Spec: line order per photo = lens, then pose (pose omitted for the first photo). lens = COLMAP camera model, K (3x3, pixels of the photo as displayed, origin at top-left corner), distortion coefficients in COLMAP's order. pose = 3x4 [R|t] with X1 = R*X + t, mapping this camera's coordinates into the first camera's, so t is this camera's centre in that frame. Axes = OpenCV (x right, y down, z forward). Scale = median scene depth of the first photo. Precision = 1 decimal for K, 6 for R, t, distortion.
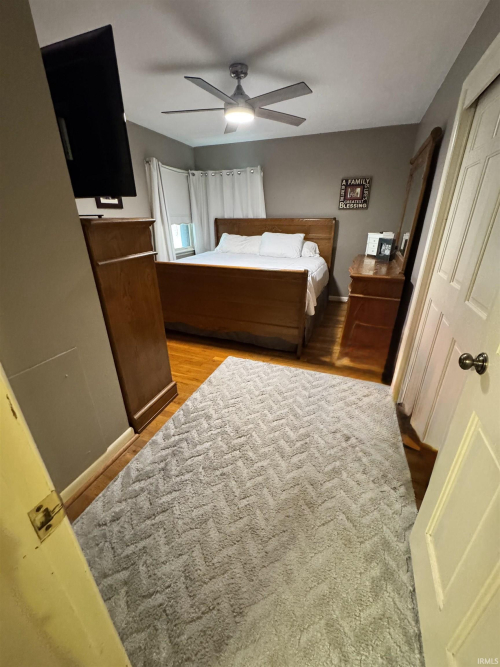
lens RADIAL K [[268.9, 0, 249.7], [0, 268.9, 335.3], [0, 0, 1]] dist [-0.001557, 0.000730]
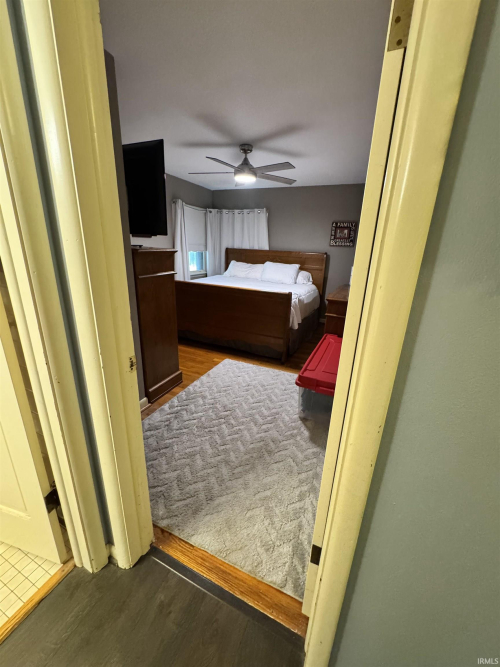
lens RADIAL K [[268.9, 0, 249.9], [0, 268.9, 334.4], [0, 0, 1]] dist [-0.001557, 0.000730]
pose [[0.997552, 0.061229, -0.033778, 0.088186], [-0.064141, 0.993578, -0.093215, 0.102591], [0.027854, 0.095153, 0.995073, -0.304696]]
